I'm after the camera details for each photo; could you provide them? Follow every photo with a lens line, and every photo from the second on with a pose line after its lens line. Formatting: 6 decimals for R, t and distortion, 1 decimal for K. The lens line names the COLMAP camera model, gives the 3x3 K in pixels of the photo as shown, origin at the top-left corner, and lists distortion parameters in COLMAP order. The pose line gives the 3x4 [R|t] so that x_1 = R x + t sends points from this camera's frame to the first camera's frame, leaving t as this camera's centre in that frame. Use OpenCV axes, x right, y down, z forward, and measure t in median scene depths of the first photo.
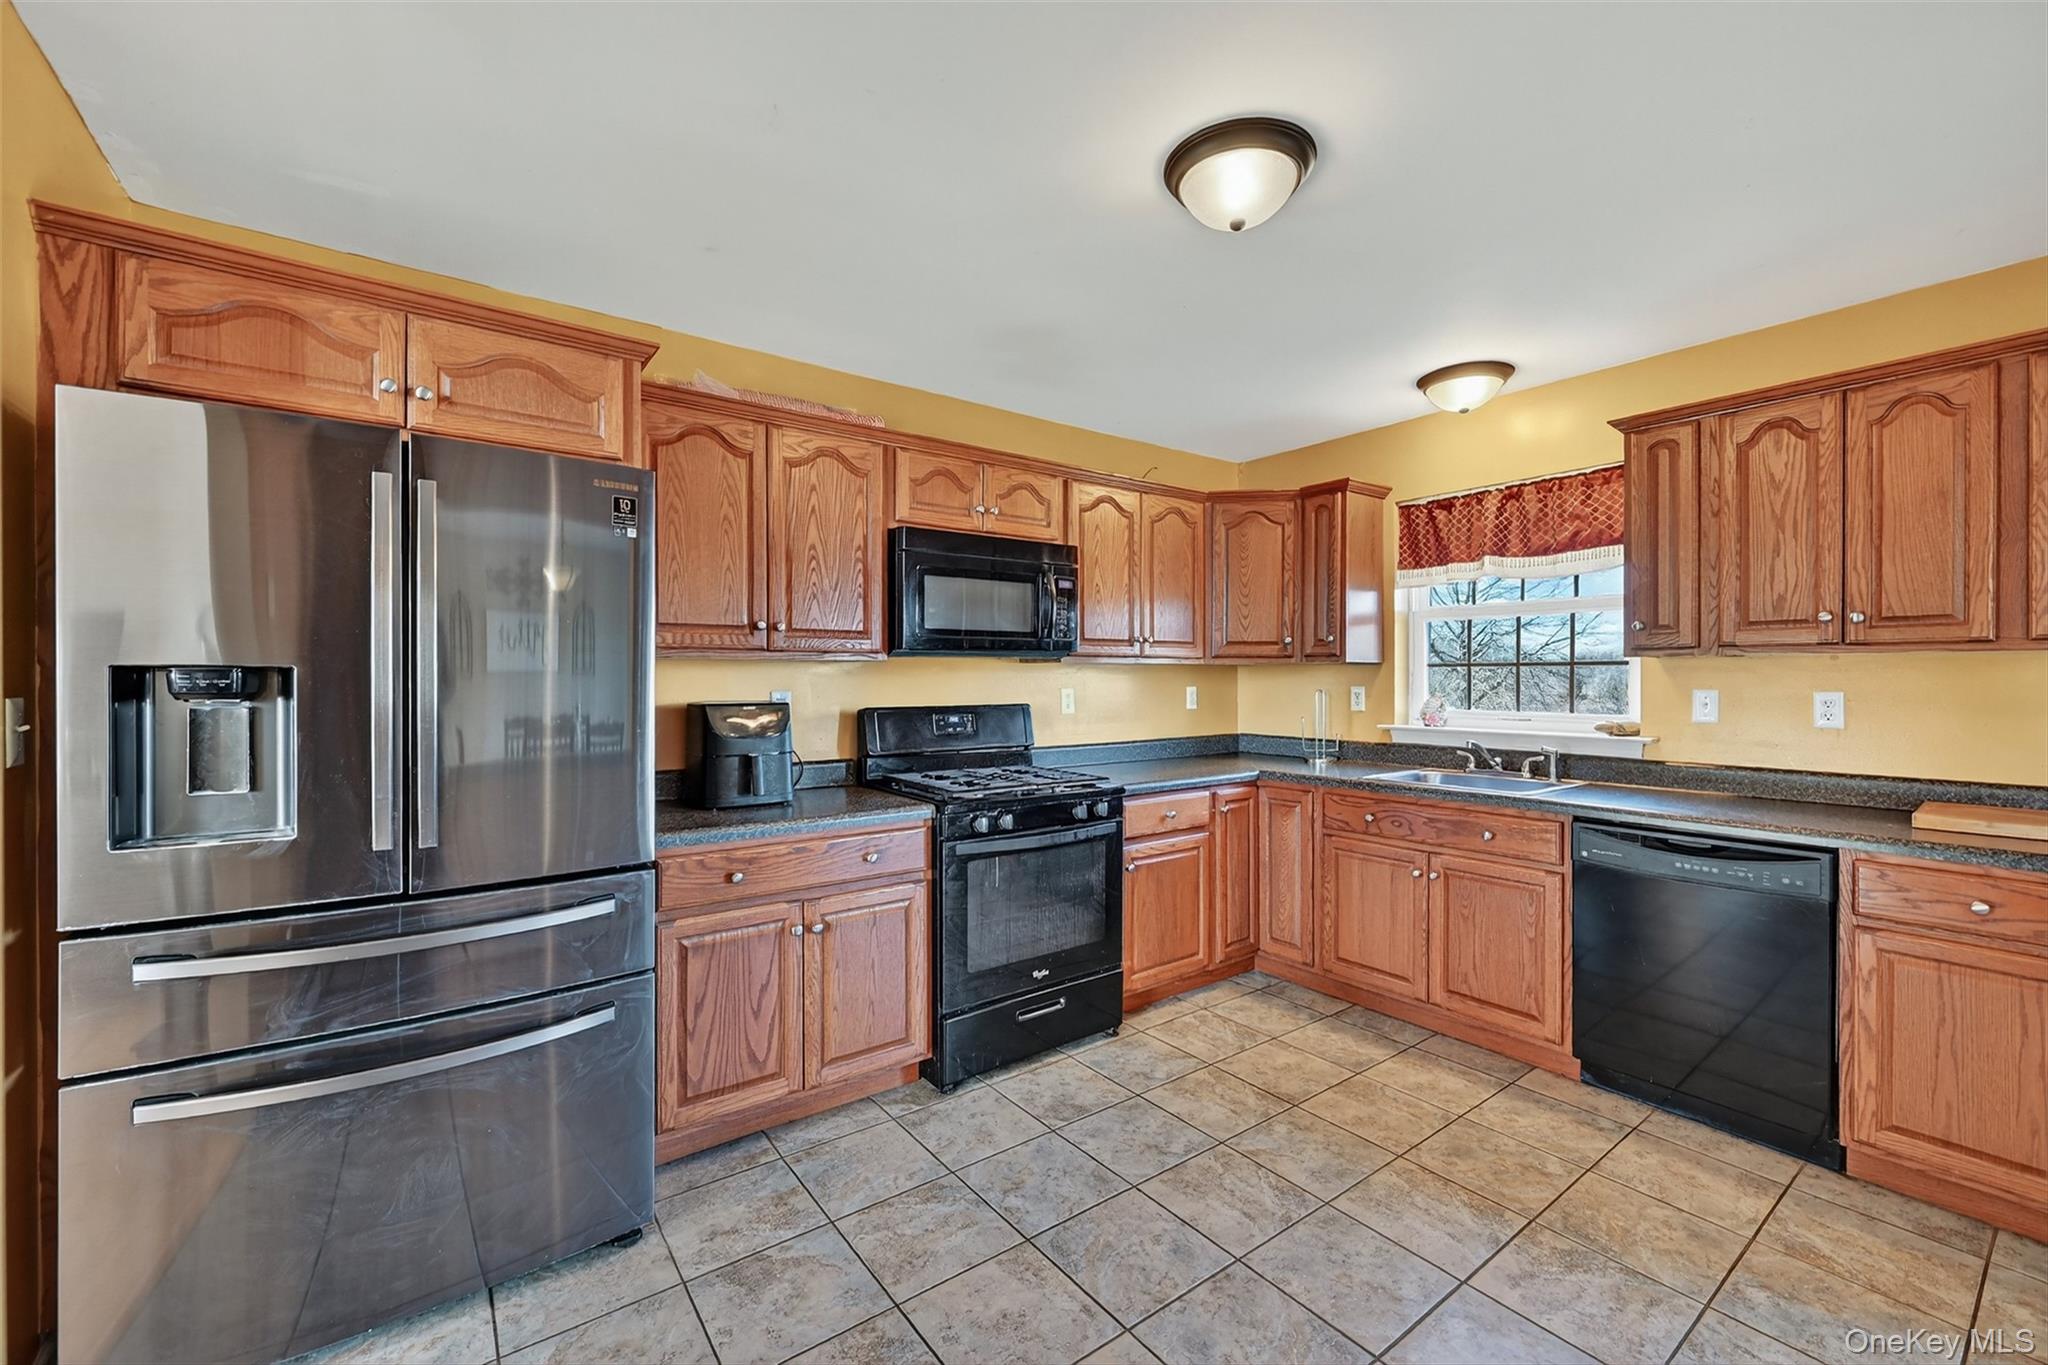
lens RADIAL K [[818.0, 0, 1024.0], [0, 818.0, 682.5], [0, 0, 1]] dist [-0.000480, -0.000050]
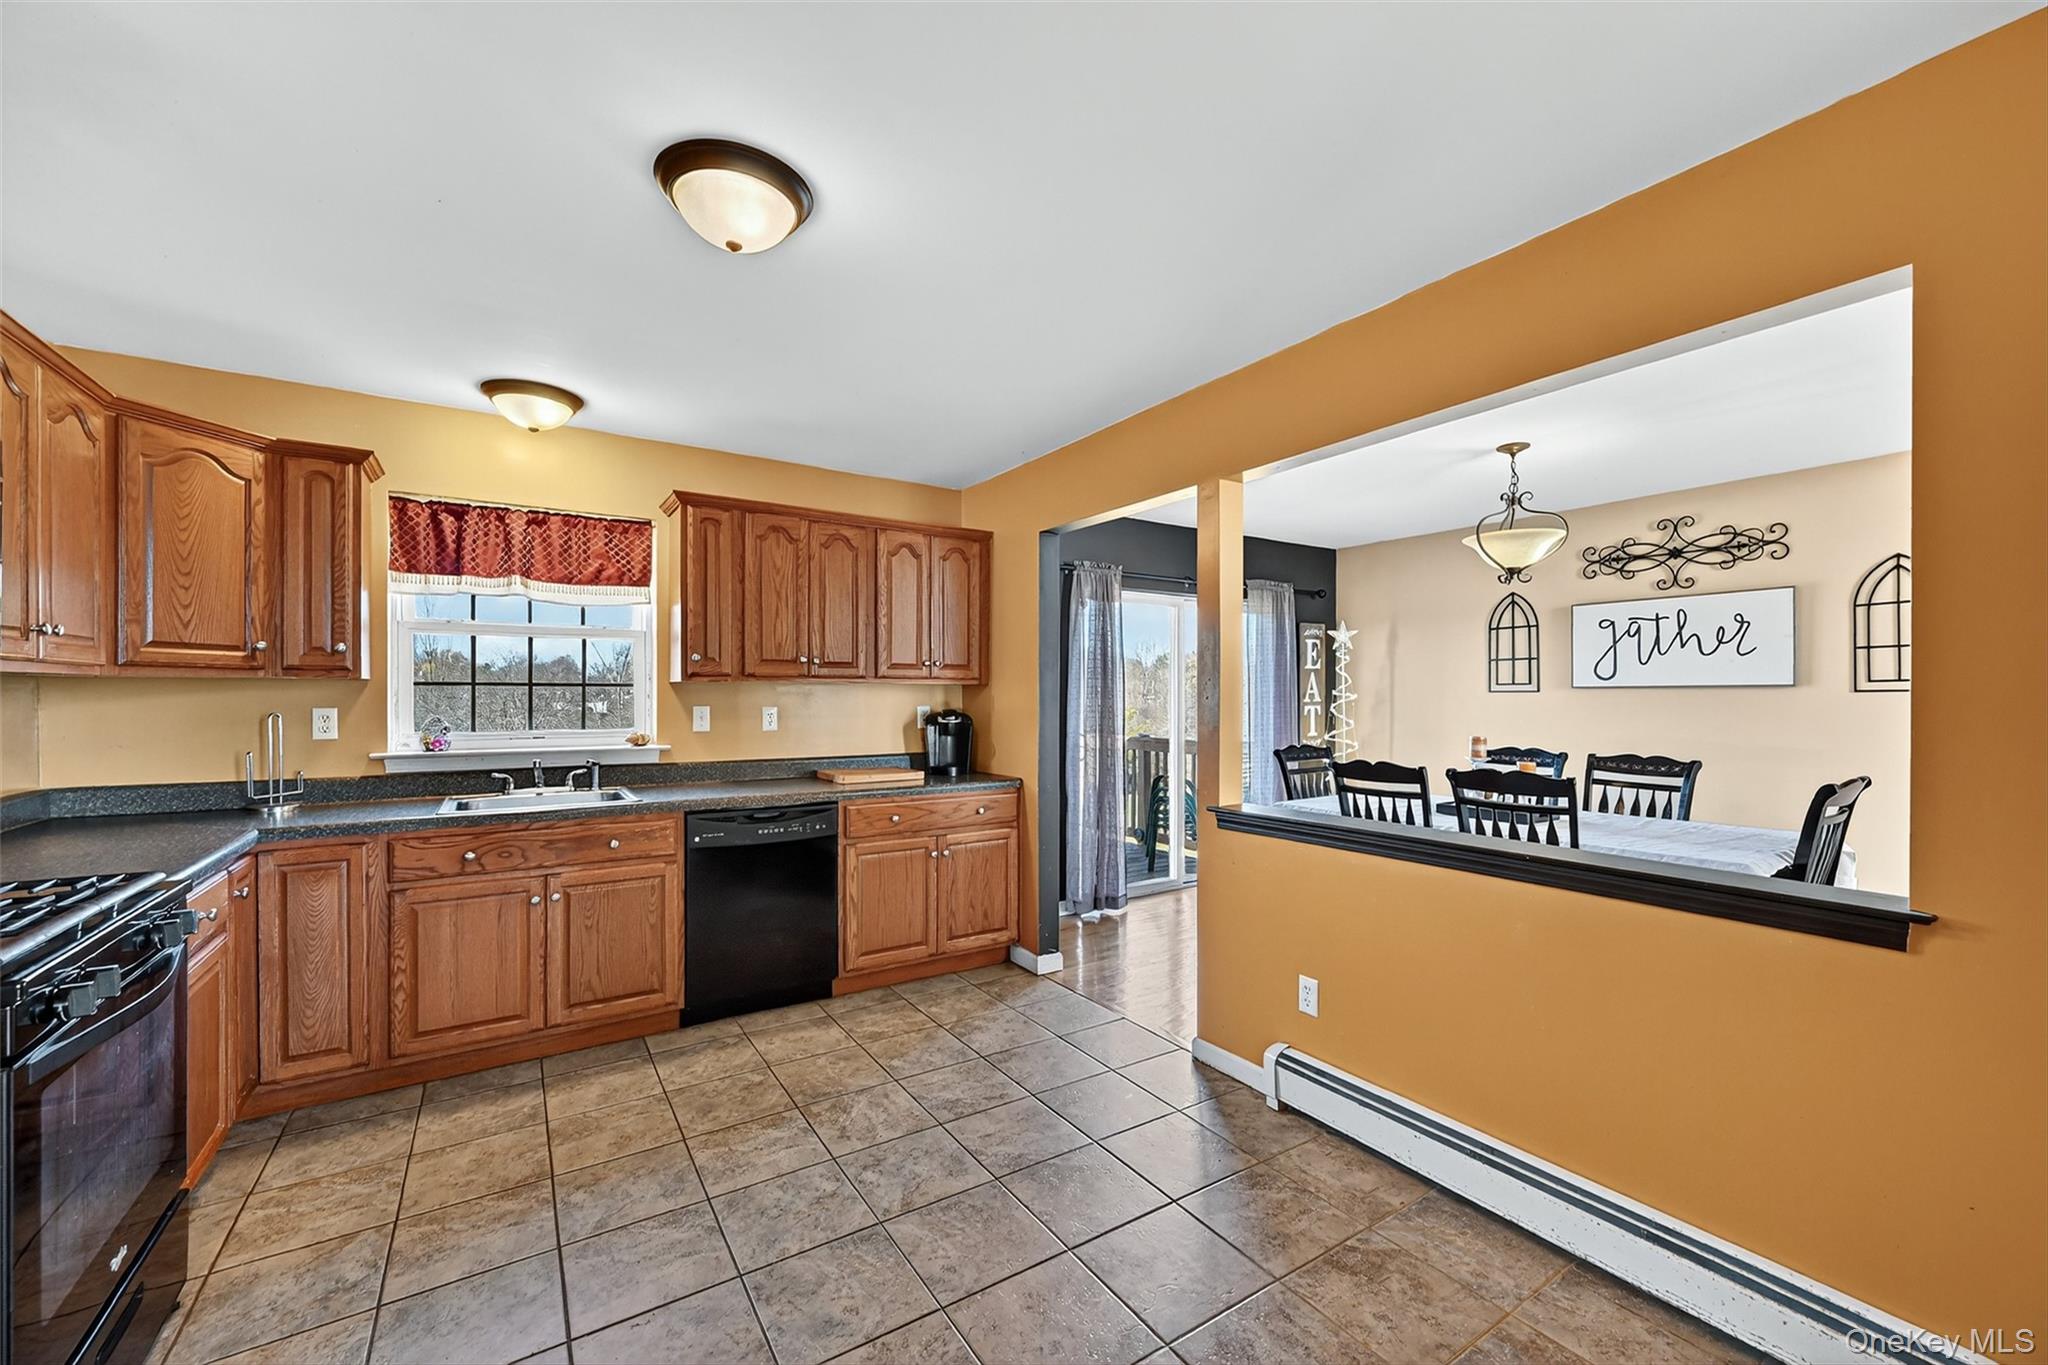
lens RADIAL K [[813.4, 0, 1027.7], [0, 813.4, 701.3], [0, 0, 1]] dist [0.000709, 0.000213]
pose [[0.062659, -0.006908, 0.998011, -0.420099], [0.003663, 0.999971, 0.006691, -0.005979], [-0.998028, 0.003237, 0.062683, 0.340663]]
